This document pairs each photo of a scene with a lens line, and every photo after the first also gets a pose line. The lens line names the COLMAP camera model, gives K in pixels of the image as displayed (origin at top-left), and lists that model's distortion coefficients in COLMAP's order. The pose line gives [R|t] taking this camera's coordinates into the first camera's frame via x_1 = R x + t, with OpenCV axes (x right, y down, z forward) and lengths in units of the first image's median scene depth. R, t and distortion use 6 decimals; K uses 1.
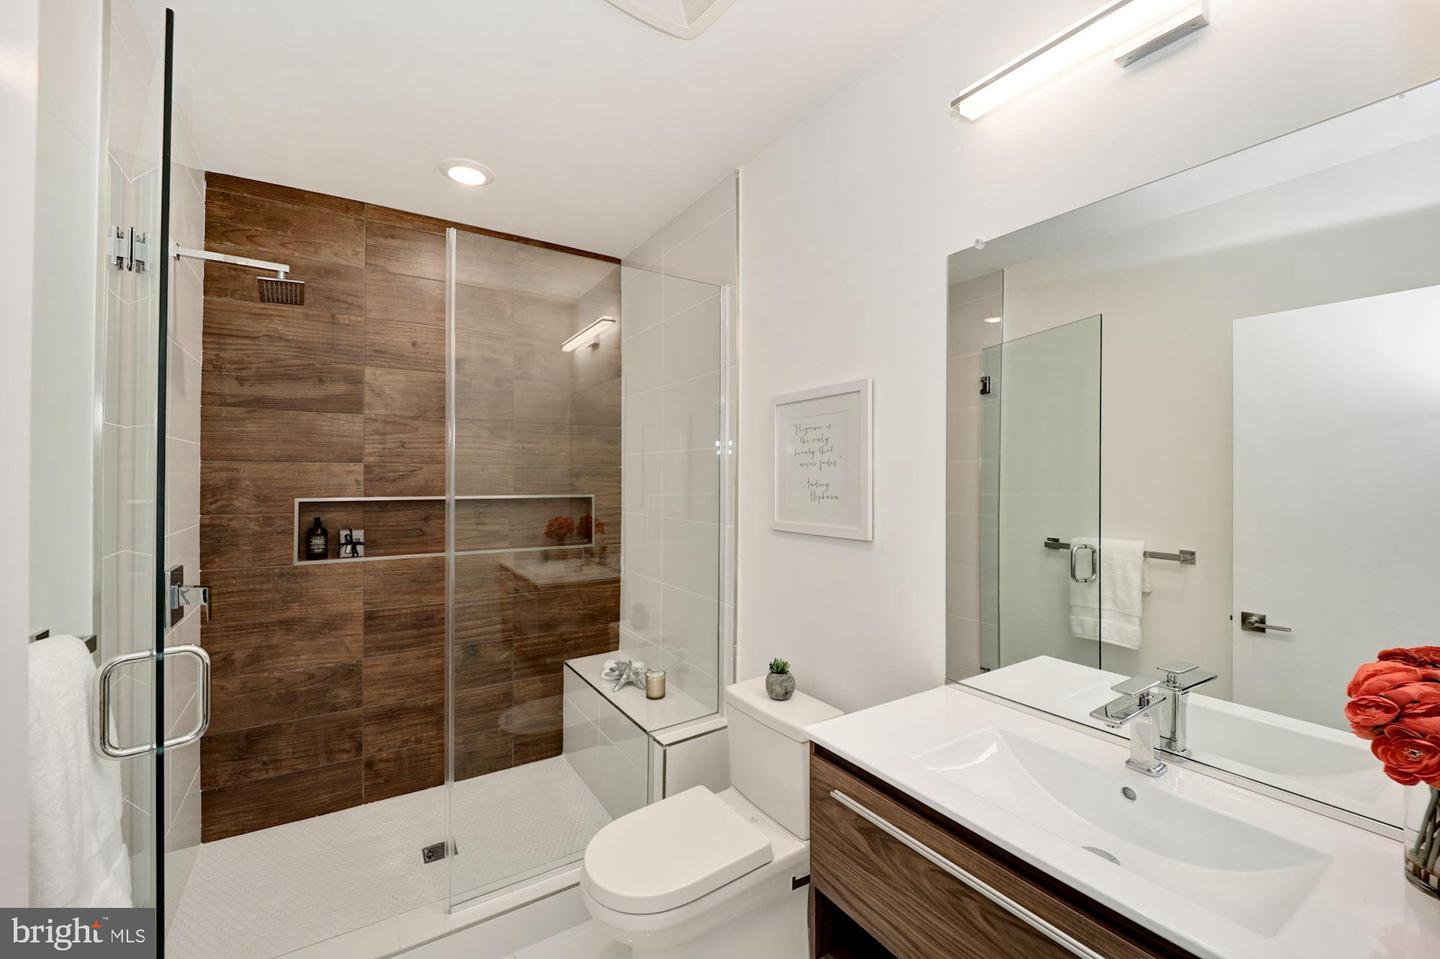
lens RADIAL K [[585.1, 0, 724.6], [0, 585.1, 476.3], [0, 0, 1]] dist [-0.008390, -0.001535]
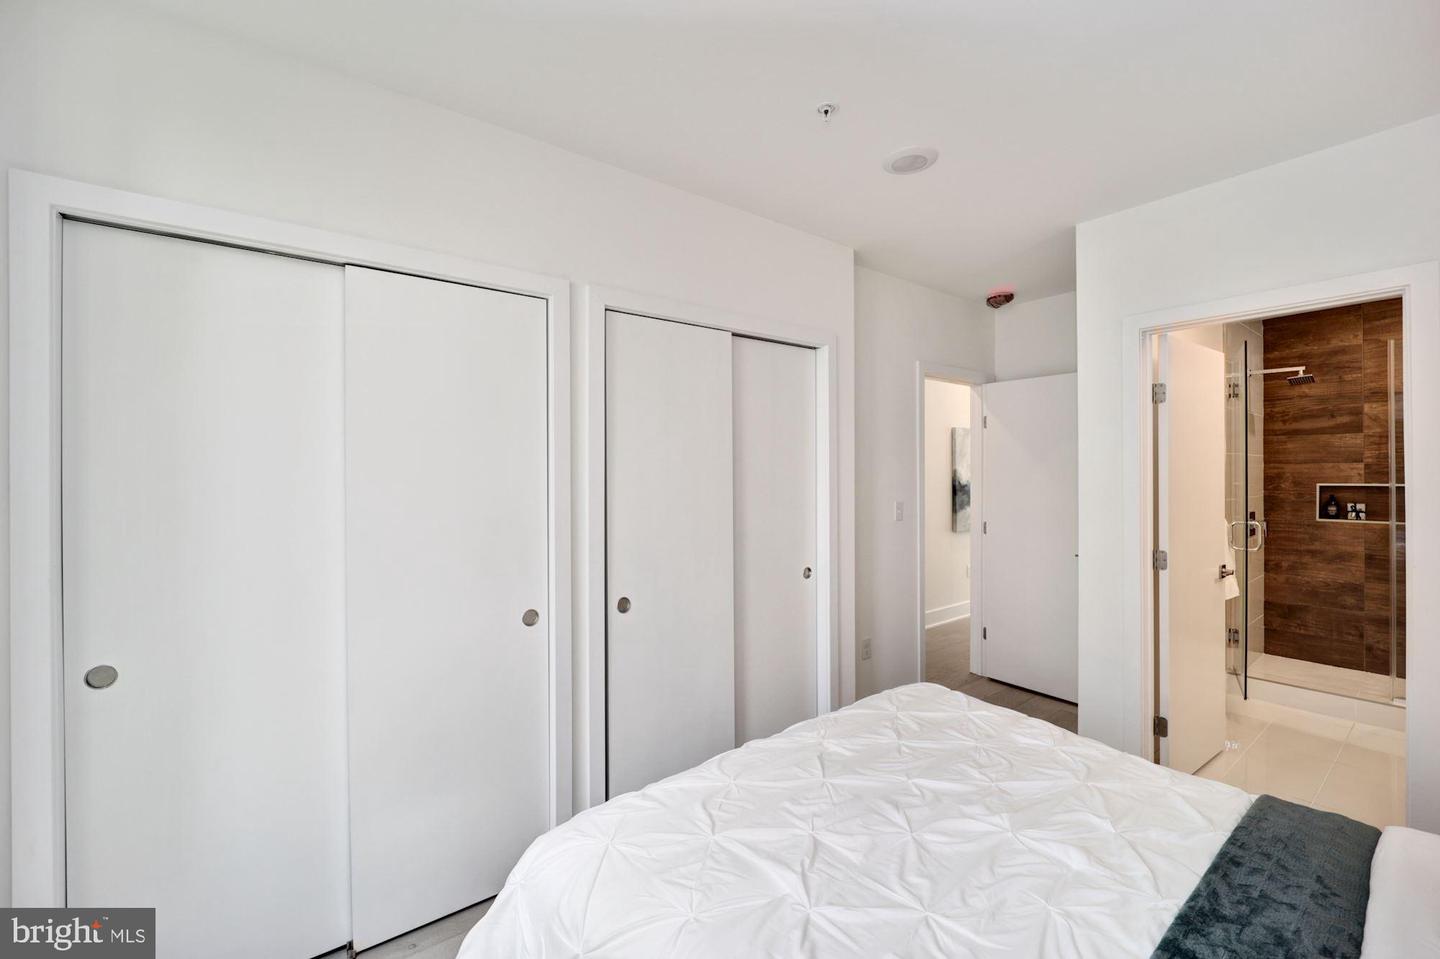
lens RADIAL K [[585.1, 0, 718.0], [0, 585.1, 472.1], [0, 0, 1]] dist [-0.008390, -0.001535]
pose [[0.067229, -0.006489, -0.997716, 0.959701], [0.005749, 0.999965, -0.006116, 0.003116], [0.997721, -0.005325, 0.067264, -1.005458]]
